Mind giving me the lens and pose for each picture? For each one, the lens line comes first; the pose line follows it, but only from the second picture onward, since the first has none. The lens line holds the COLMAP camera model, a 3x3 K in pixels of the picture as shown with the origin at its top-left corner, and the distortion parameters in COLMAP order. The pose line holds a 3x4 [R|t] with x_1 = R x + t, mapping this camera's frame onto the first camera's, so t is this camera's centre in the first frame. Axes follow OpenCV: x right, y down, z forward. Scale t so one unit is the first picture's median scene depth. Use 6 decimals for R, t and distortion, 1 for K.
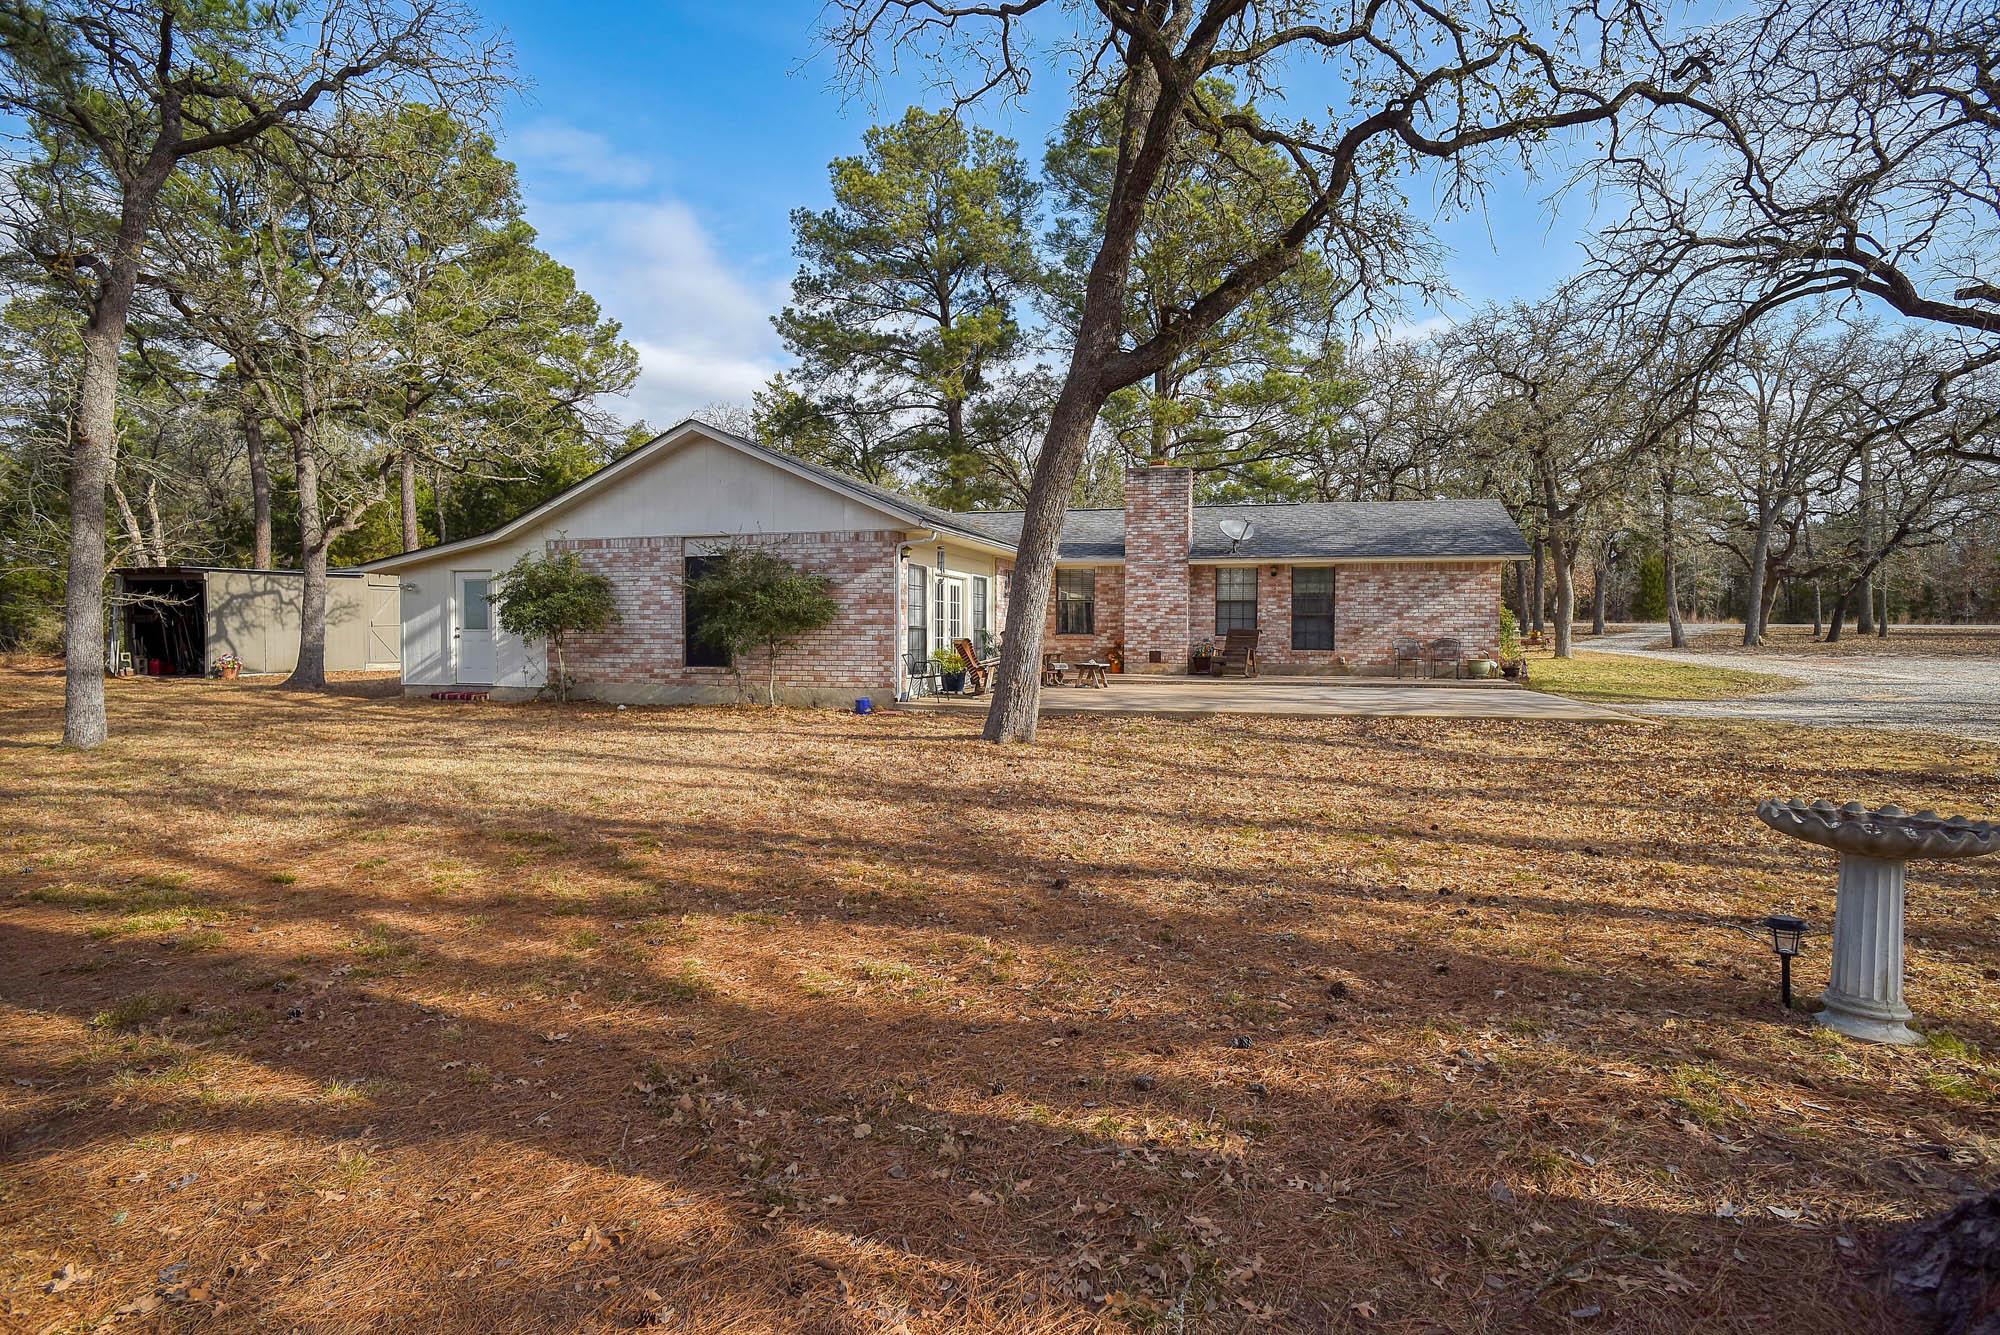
lens RADIAL K [[1041.7, 0, 1006.1], [0, 1041.7, 658.4], [0, 0, 1]] dist [0.003597, 0.000487]
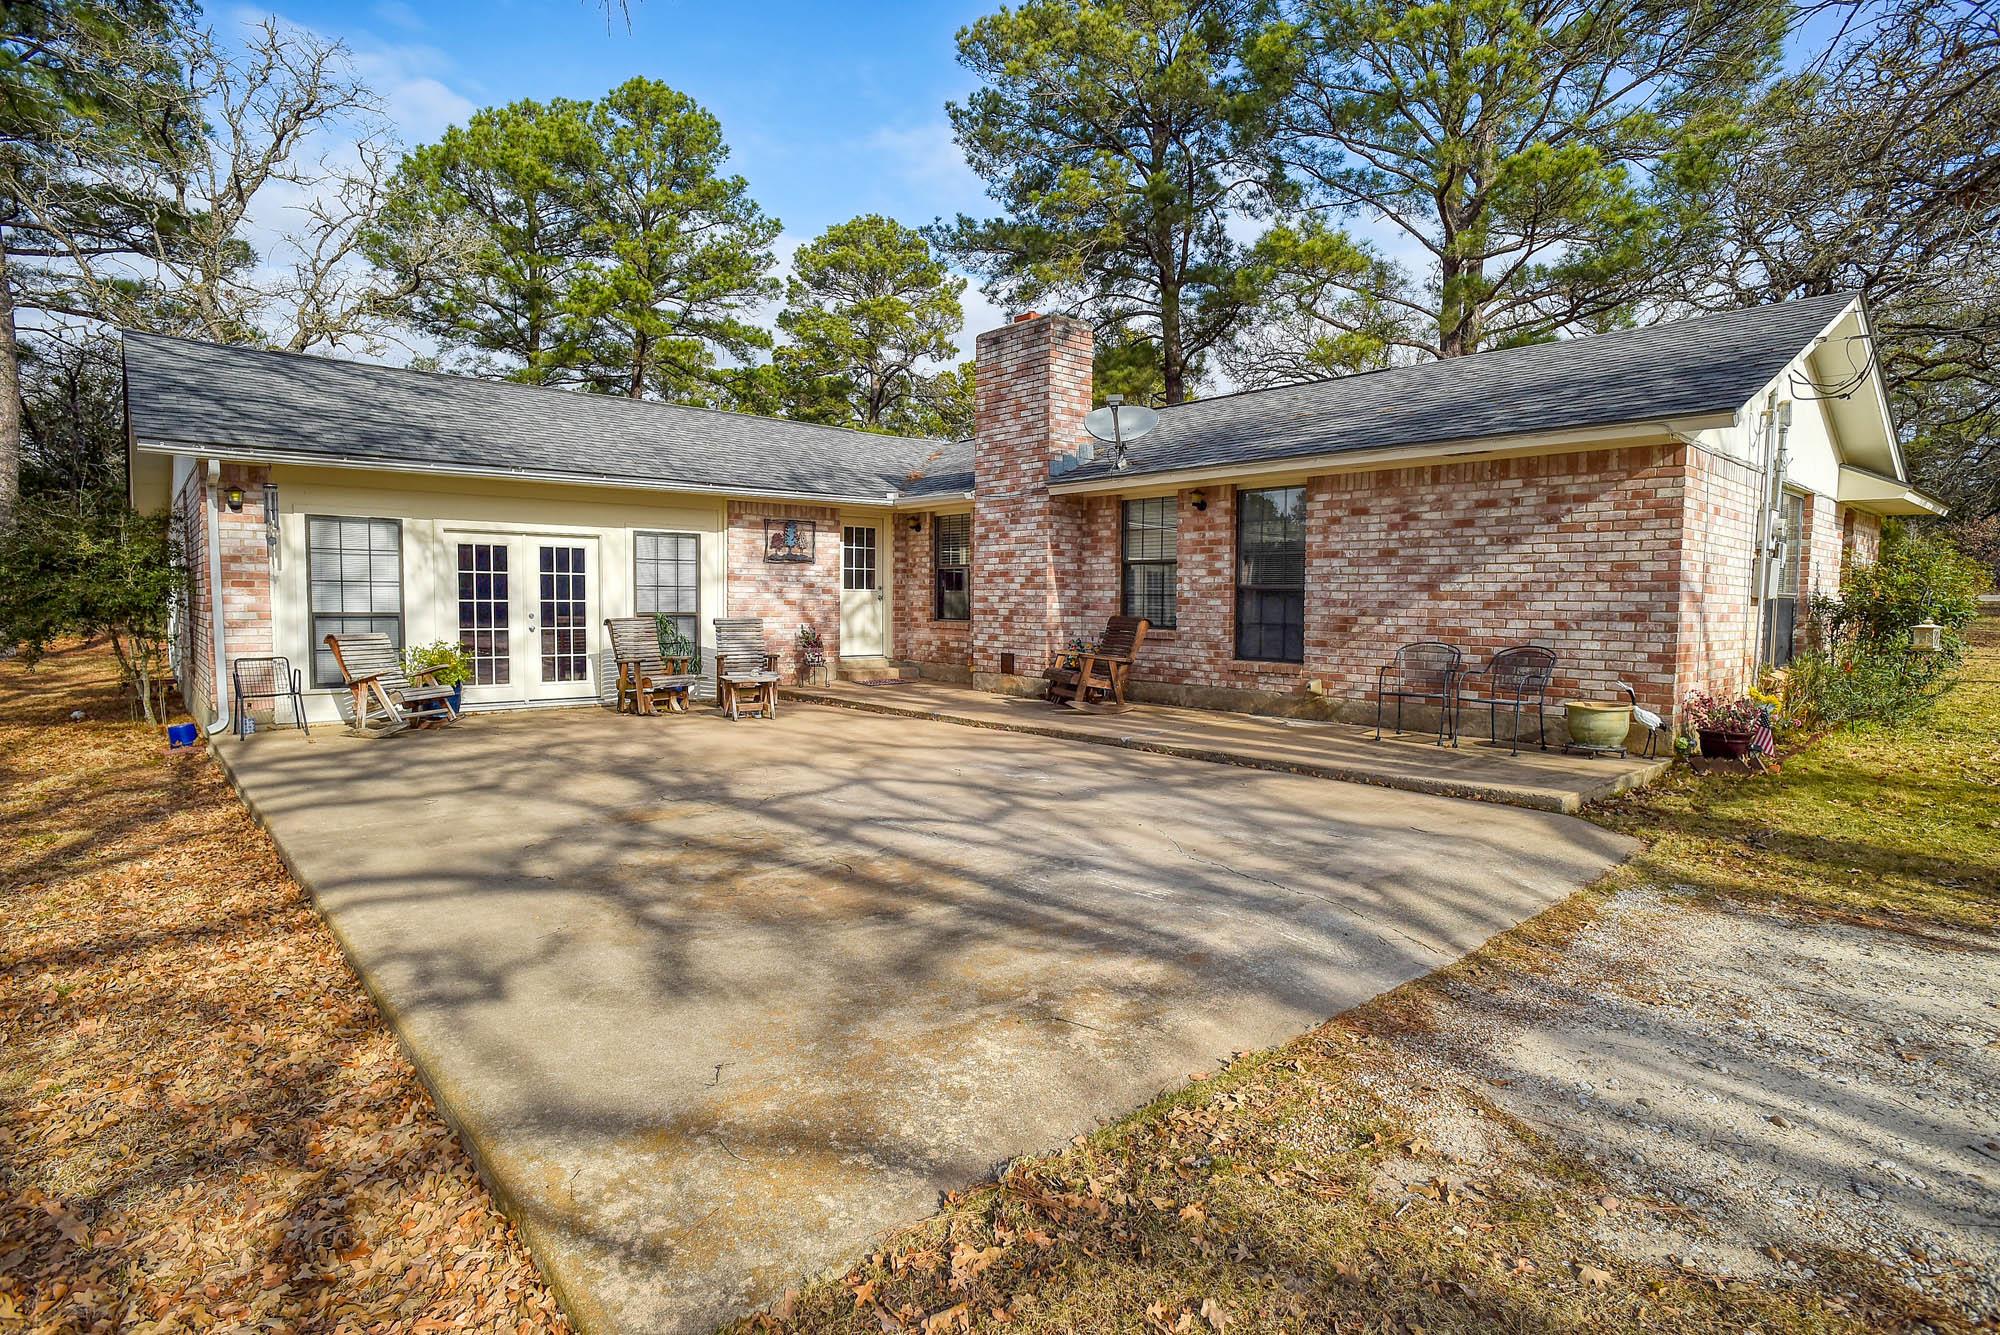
lens RADIAL K [[1041.7, 0, 999.6], [0, 1041.7, 665.9], [0, 0, 1]] dist [0.003597, 0.000487]
pose [[0.823982, 0.038508, -0.565305, 0.466448], [-0.017561, 0.998944, 0.042450, -0.024438], [0.566343, -0.025051, 0.823789, 0.538660]]
